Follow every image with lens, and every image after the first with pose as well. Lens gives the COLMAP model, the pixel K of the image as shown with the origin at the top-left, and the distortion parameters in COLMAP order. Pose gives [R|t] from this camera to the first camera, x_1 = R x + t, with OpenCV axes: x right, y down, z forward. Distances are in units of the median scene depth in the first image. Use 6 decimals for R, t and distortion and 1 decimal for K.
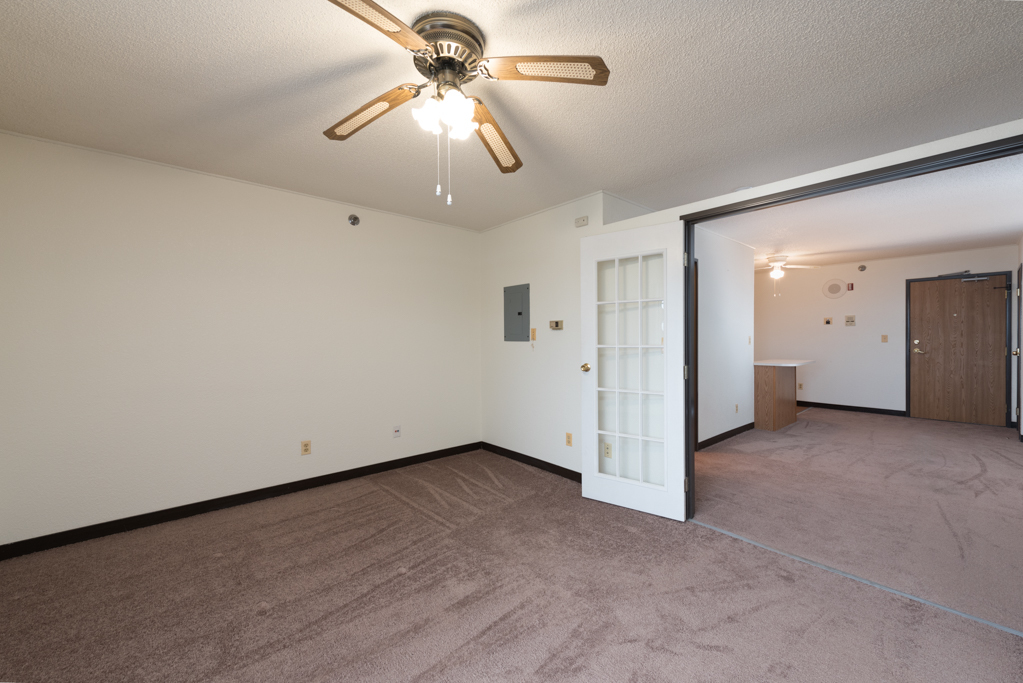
lens RADIAL K [[400.6, 0, 511.6], [0, 400.6, 340.9], [0, 0, 1]] dist [0.002008, -0.000388]
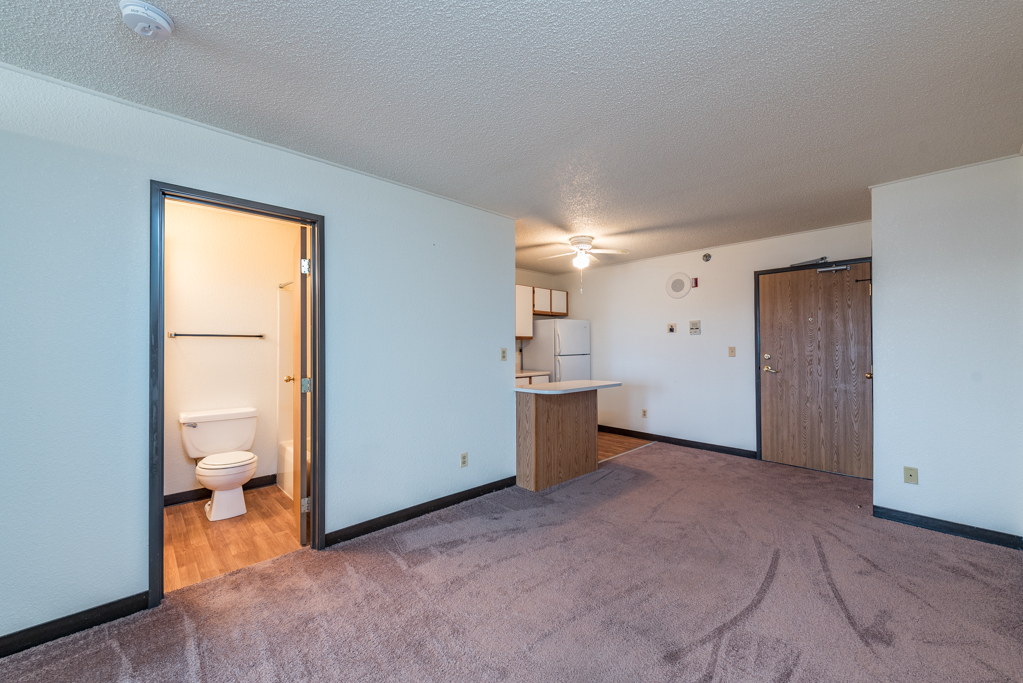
lens RADIAL K [[400.6, 0, 507.2], [0, 400.6, 342.1], [0, 0, 1]] dist [0.002008, -0.000388]
pose [[0.999156, 0.002027, 0.041016, 0.523337], [-0.001270, 0.999828, -0.018484, -0.010042], [-0.041046, 0.018416, 0.998988, 0.302225]]
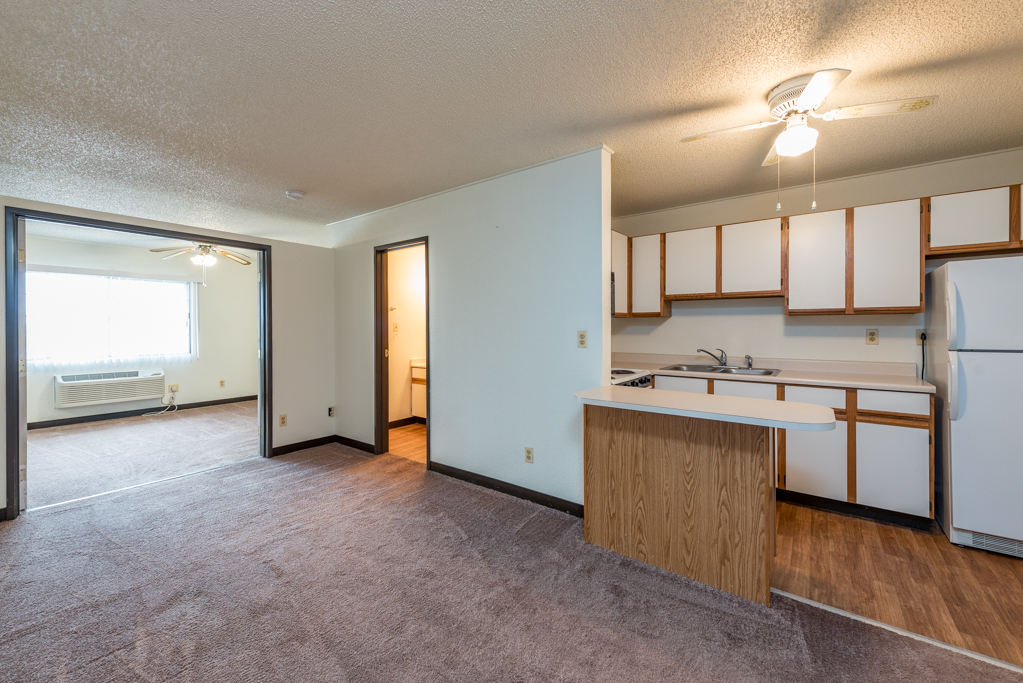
lens RADIAL K [[400.6, 0, 511.8], [0, 400.6, 328.0], [0, 0, 1]] dist [0.002008, -0.000388]
pose [[0.212494, 0.003134, -0.977157, 0.987766], [-0.006763, 0.999976, 0.001736, -0.015720], [0.977139, 0.006240, 0.212510, 0.752574]]
